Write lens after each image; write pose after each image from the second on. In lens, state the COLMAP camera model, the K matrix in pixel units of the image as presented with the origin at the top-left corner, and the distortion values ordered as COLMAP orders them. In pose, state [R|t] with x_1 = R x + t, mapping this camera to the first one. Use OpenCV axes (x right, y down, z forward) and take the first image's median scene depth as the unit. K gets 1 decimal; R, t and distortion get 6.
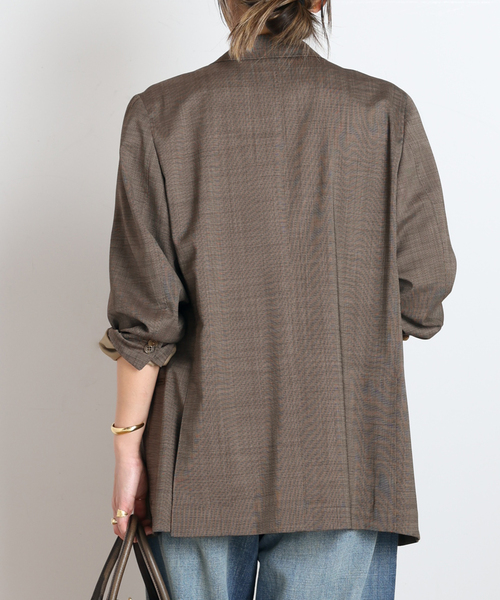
lens RADIAL K [[1301.2, 0, 250.0], [0, 1301.2, 300.0], [0, 0, 1]] dist [0.060349, 0.152749]
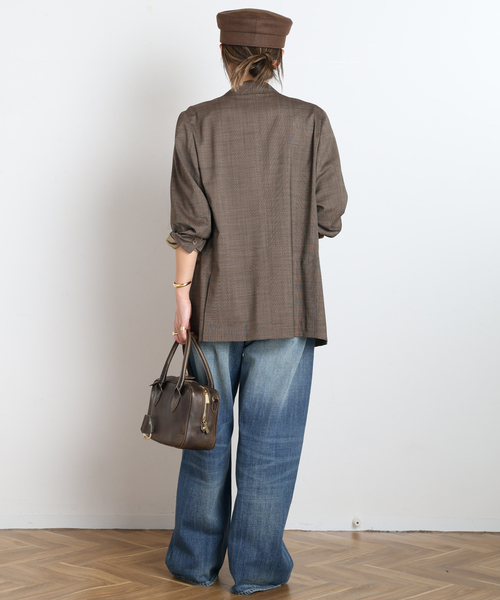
lens RADIAL K [[1301.2, 0, 250.0], [0, 1301.2, 300.0], [0, 0, 1]] dist [0.060349, 0.152749]
pose [[0.992860, -0.020613, 0.117490, -0.216231], [0.008749, 0.994887, 0.100614, -0.074113], [-0.118963, -0.098868, 0.987964, -0.908845]]
